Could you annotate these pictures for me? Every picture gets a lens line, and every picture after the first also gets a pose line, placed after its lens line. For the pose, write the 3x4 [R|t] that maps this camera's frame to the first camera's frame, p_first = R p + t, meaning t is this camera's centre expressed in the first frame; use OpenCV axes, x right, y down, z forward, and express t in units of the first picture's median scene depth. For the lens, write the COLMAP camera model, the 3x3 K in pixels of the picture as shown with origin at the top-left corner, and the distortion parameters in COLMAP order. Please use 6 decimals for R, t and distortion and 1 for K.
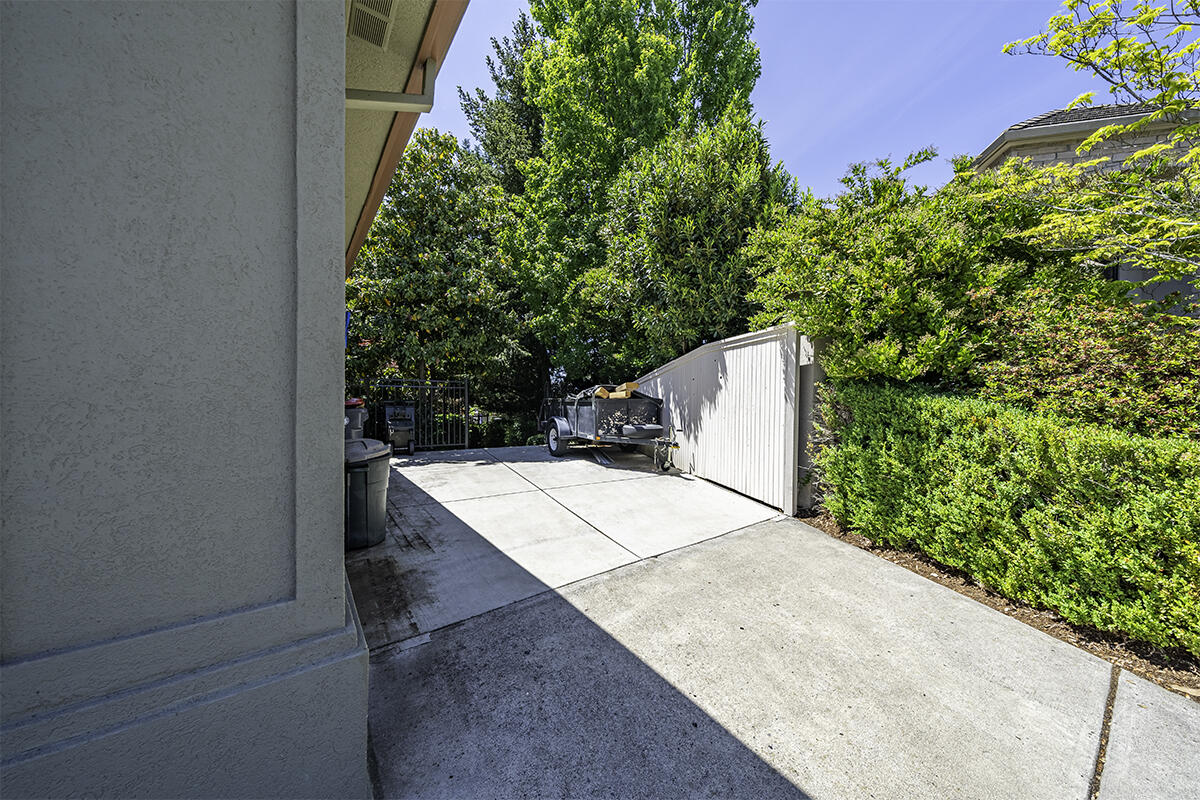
lens RADIAL K [[414.9, 0, 598.7], [0, 414.9, 402.0], [0, 0, 1]] dist [-0.000398, 0.000009]
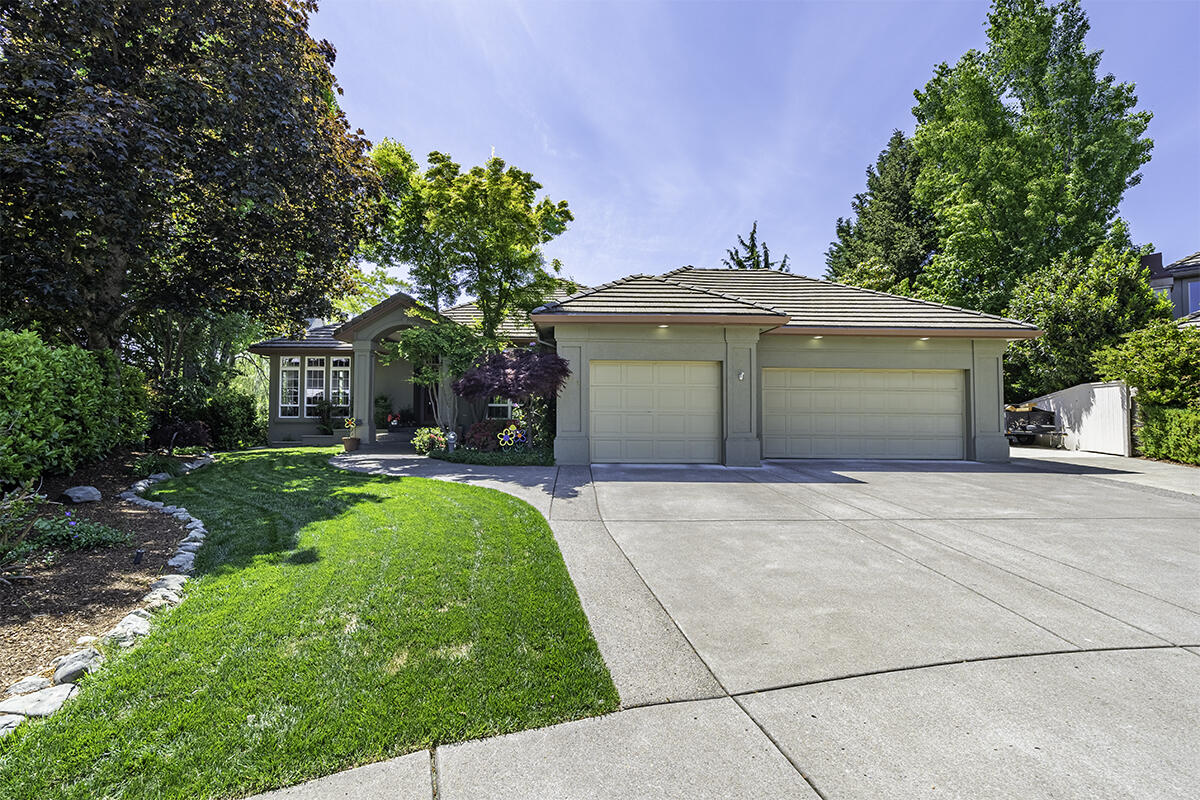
lens RADIAL K [[445.6, 0, 608.1], [0, 445.6, 401.2], [0, 0, 1]] dist [-0.001818, -0.000228]
pose [[0.802391, -0.025756, -0.596242, -0.307288], [0.002160, 0.999187, -0.040255, 0.027523], [0.596794, 0.031013, 0.801795, -2.104713]]
